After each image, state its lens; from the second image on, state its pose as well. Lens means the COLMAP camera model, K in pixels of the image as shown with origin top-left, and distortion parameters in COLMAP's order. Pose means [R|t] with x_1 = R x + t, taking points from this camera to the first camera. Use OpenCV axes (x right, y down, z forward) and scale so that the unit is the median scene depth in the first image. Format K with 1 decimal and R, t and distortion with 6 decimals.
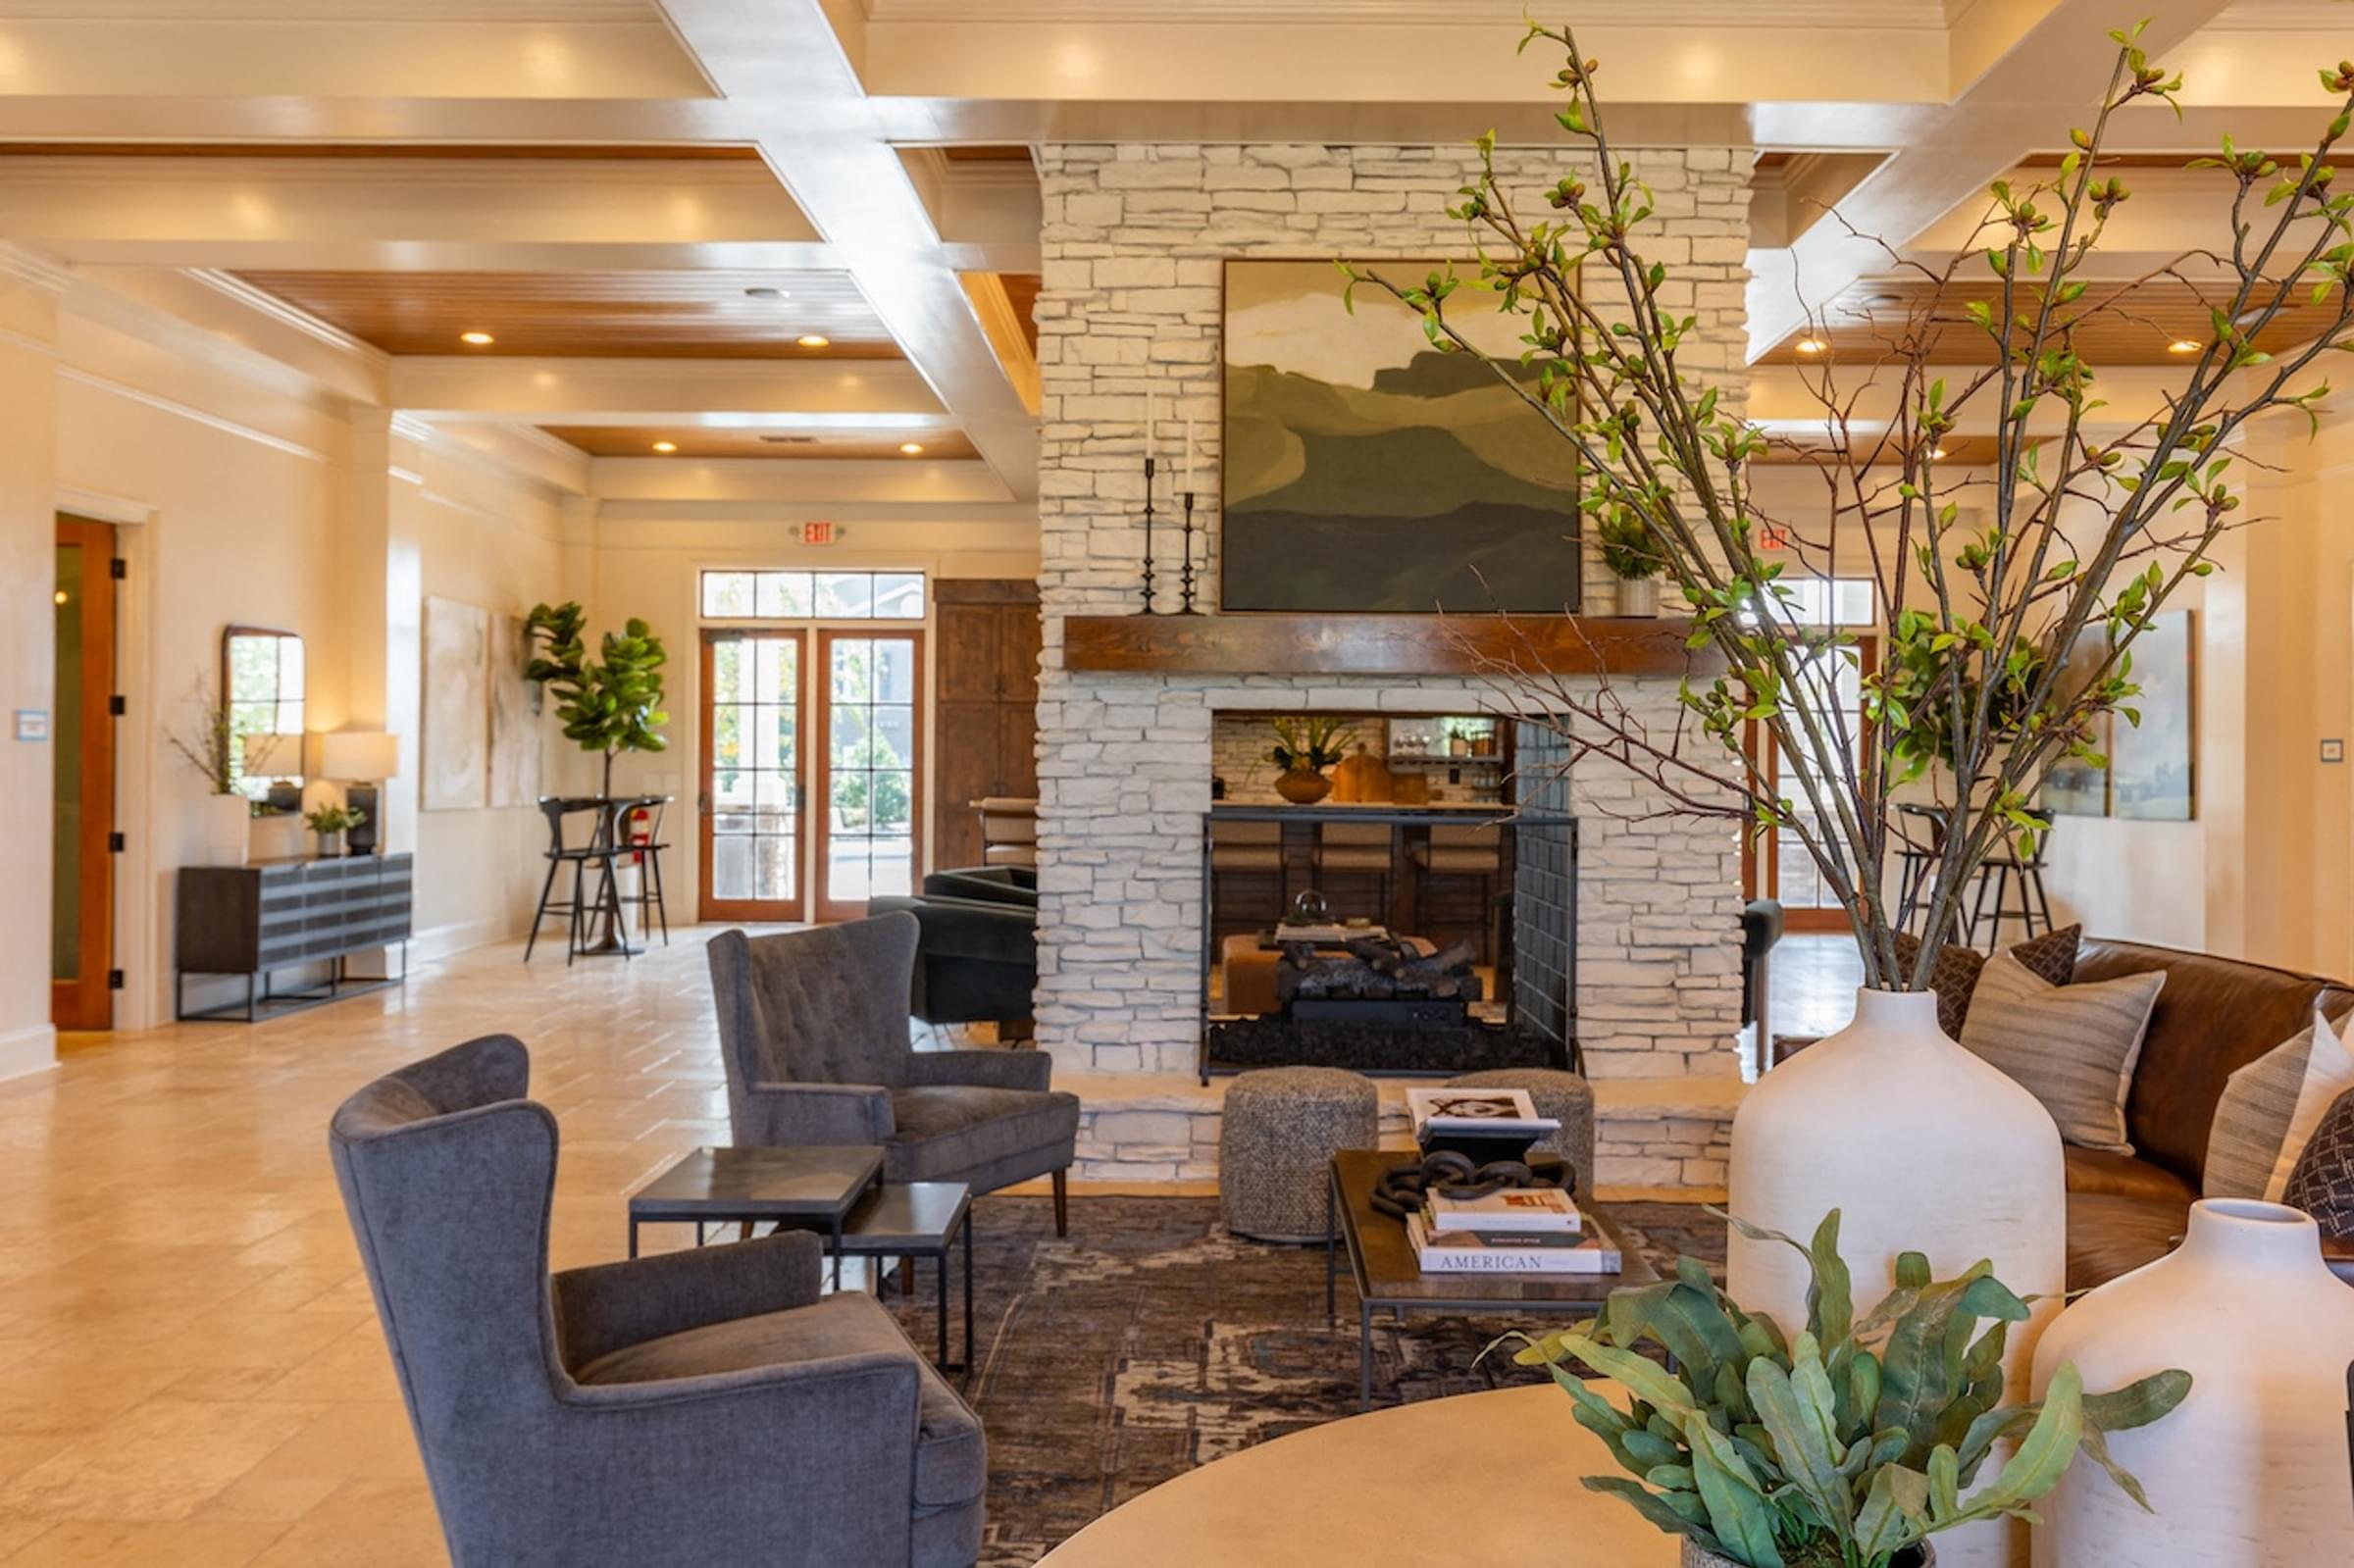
lens RADIAL K [[1857.2, 0, 1181.5], [0, 1857.2, 761.8], [0, 0, 1]] dist [0.002269, 0.000761]
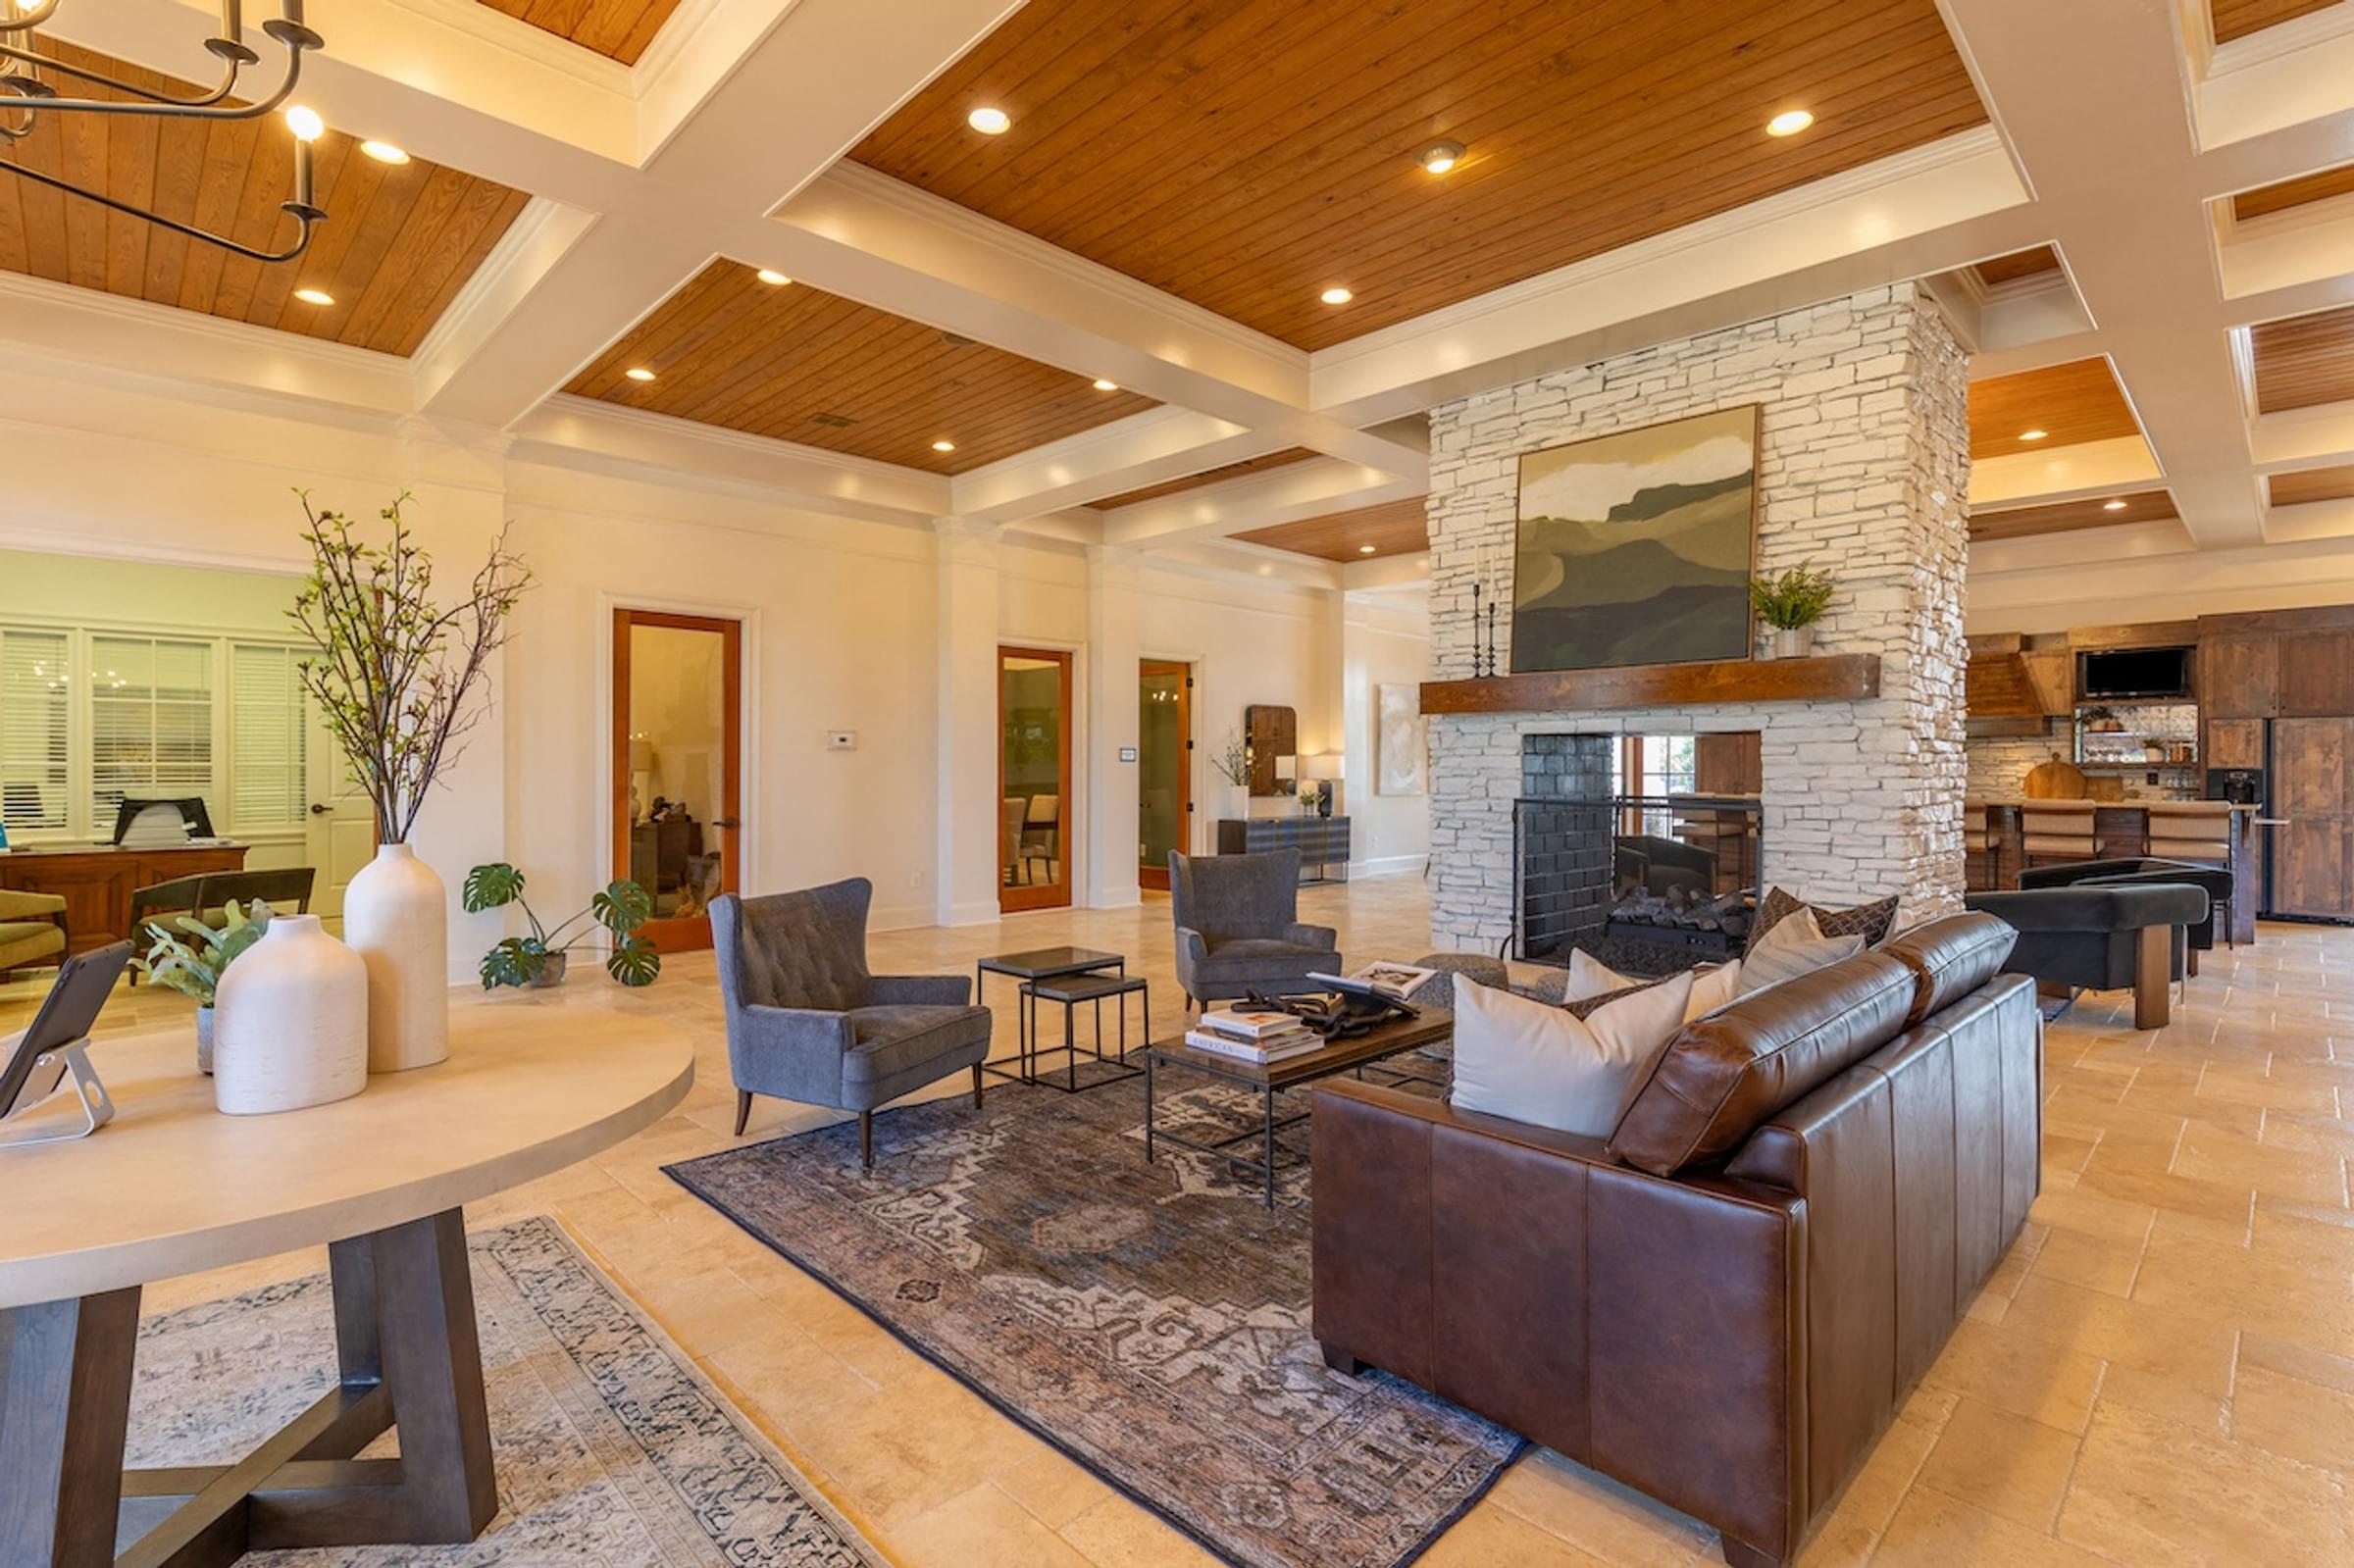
lens RADIAL K [[1101.3, 0, 1233.5], [0, 1101.3, 770.7], [0, 0, 1]] dist [0.002551, -0.000063]
pose [[0.715135, -0.004071, -0.698974, 0.505762], [0.003469, 0.999991, -0.002274, 0.004468], [0.698978, -0.000799, 0.715143, 0.141729]]
